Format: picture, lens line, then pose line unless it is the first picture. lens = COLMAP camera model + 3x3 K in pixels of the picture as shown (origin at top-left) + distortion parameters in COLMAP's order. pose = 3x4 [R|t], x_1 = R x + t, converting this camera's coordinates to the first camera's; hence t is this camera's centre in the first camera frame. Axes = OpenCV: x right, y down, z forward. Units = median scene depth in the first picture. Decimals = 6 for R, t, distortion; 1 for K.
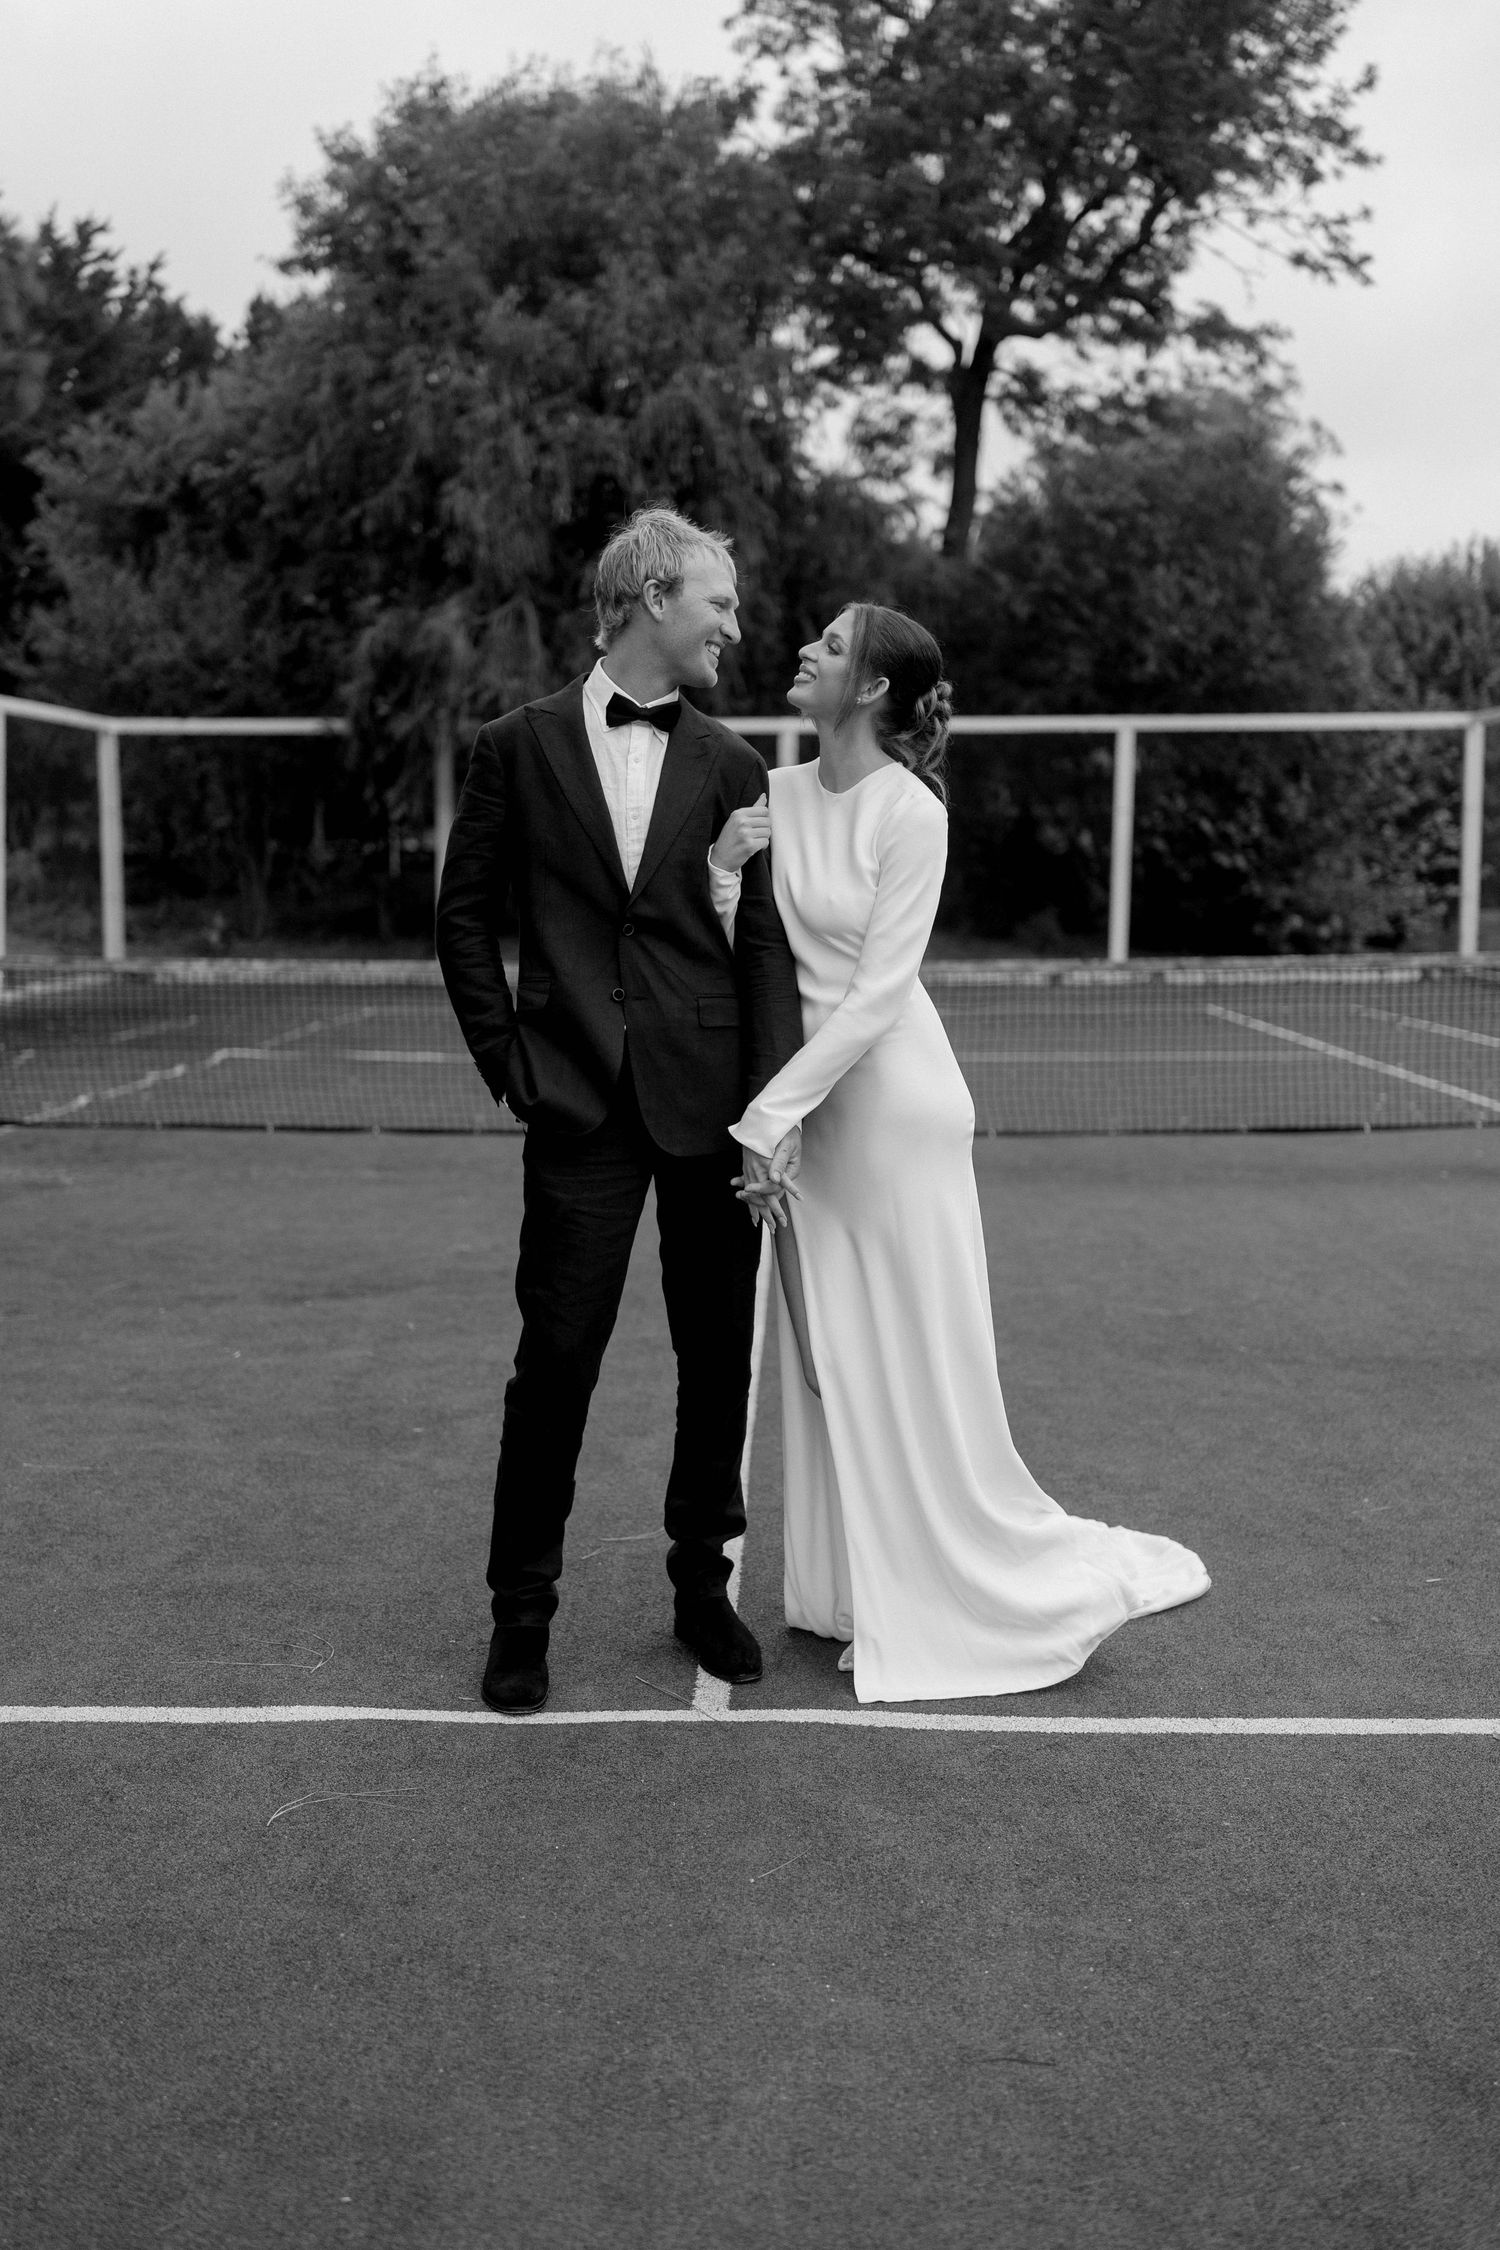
lens RADIAL K [[2153.7, 0, 744.3], [0, 2153.7, 1122.0], [0, 0, 1]] dist [-0.011369, 0.000000]
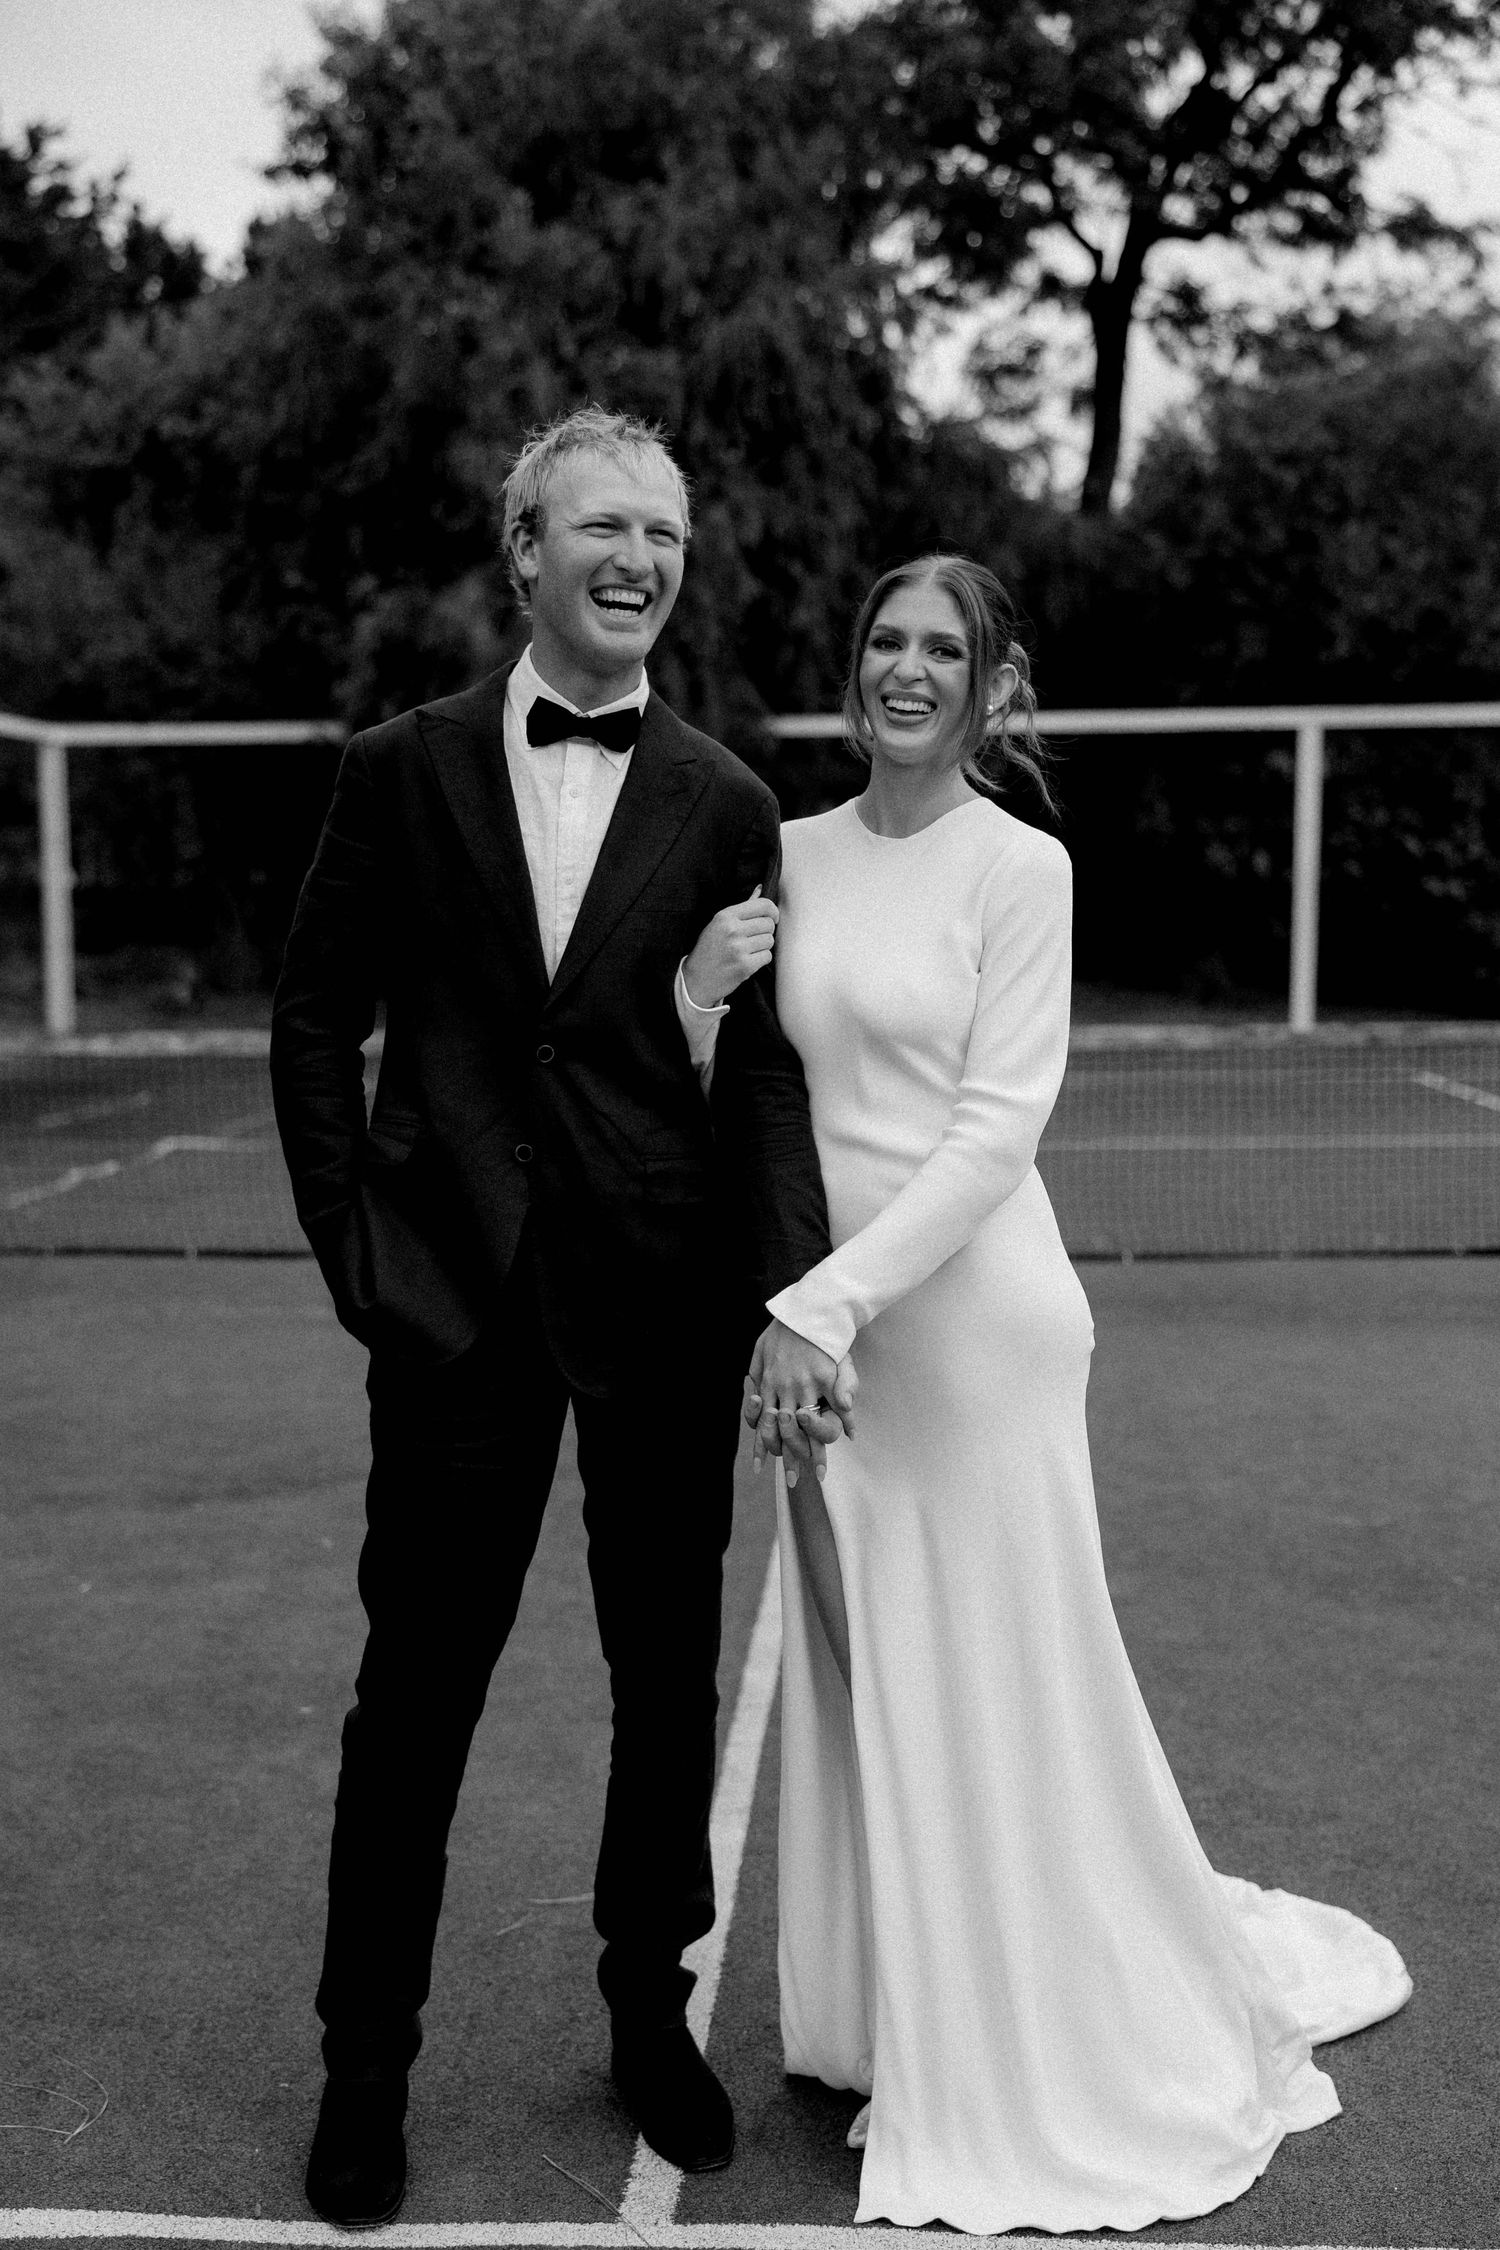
lens RADIAL K [[2618.0, 0, 740.5], [0, 2618.0, 1146.8], [0, 0, 1]] dist [-0.003108, 0.000000]
pose [[0.999107, -0.004679, -0.041996, 0.005738], [0.003734, 0.999739, -0.022550, -0.004603], [0.042091, 0.022373, 0.998863, 0.022359]]
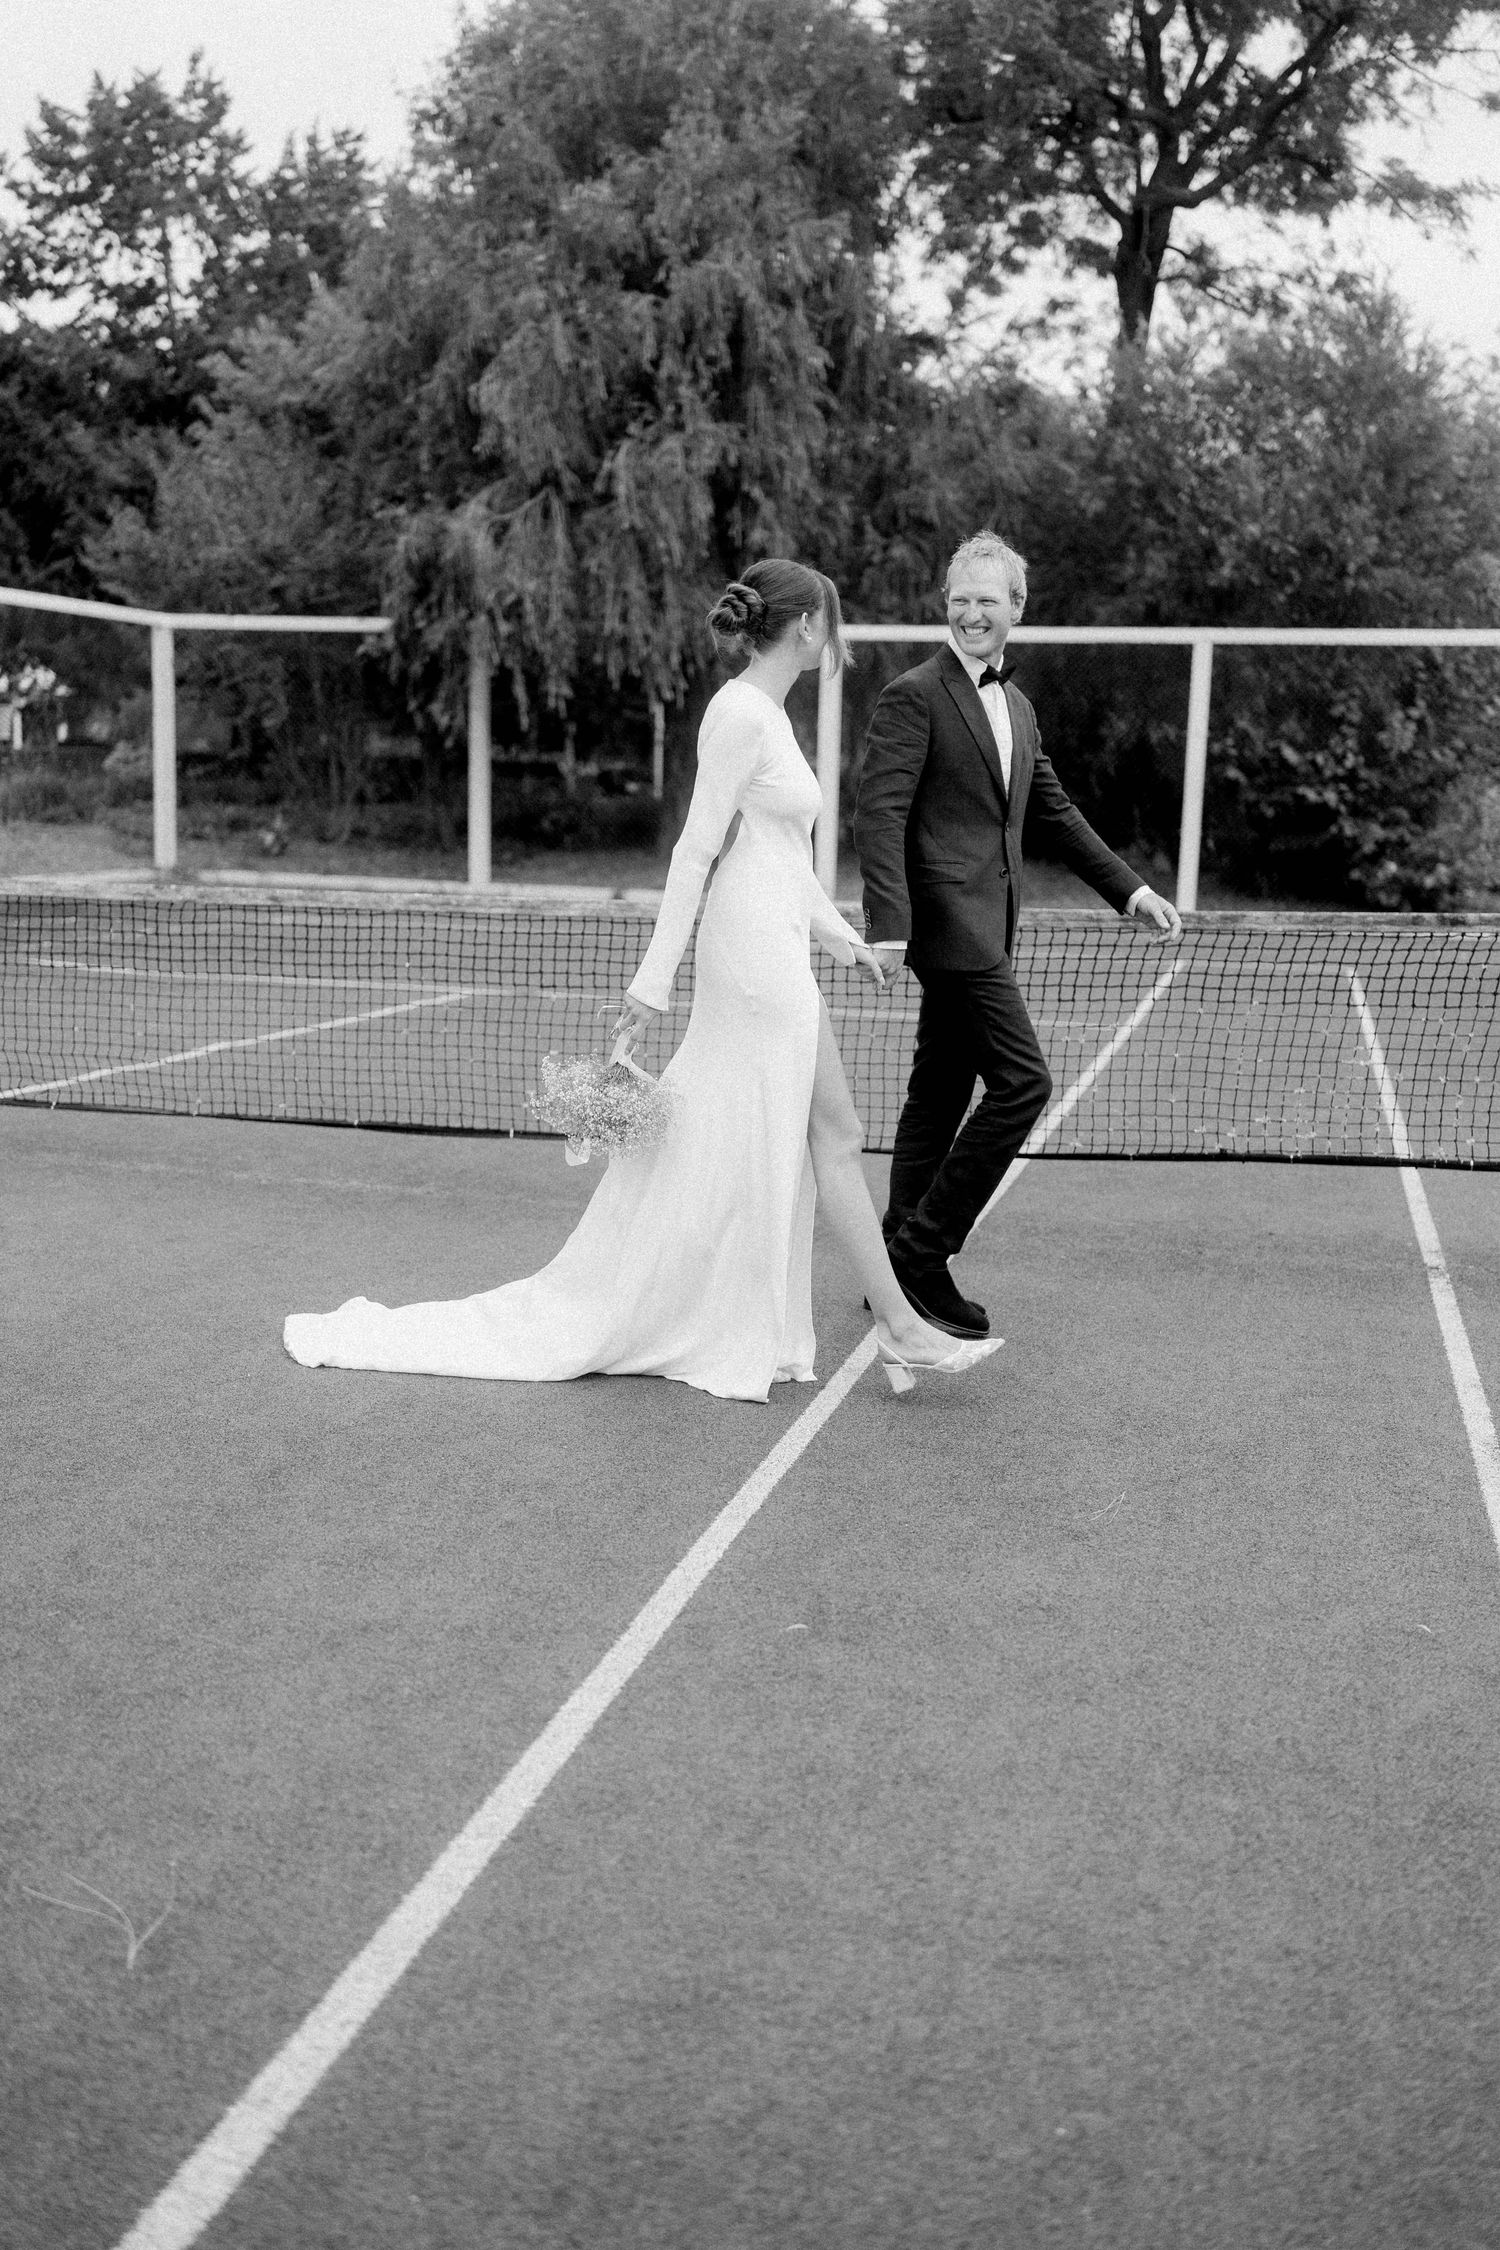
lens RADIAL K [[2022.3, 0, 758.5], [0, 2022.3, 1135.1], [0, 0, 1]] dist [0.020800, -0.040420]
pose [[0.973243, 0.069836, -0.218907, 0.194037], [-0.059186, 0.996739, 0.054848, -0.014272], [0.222024, -0.040425, 0.974203, 0.132773]]
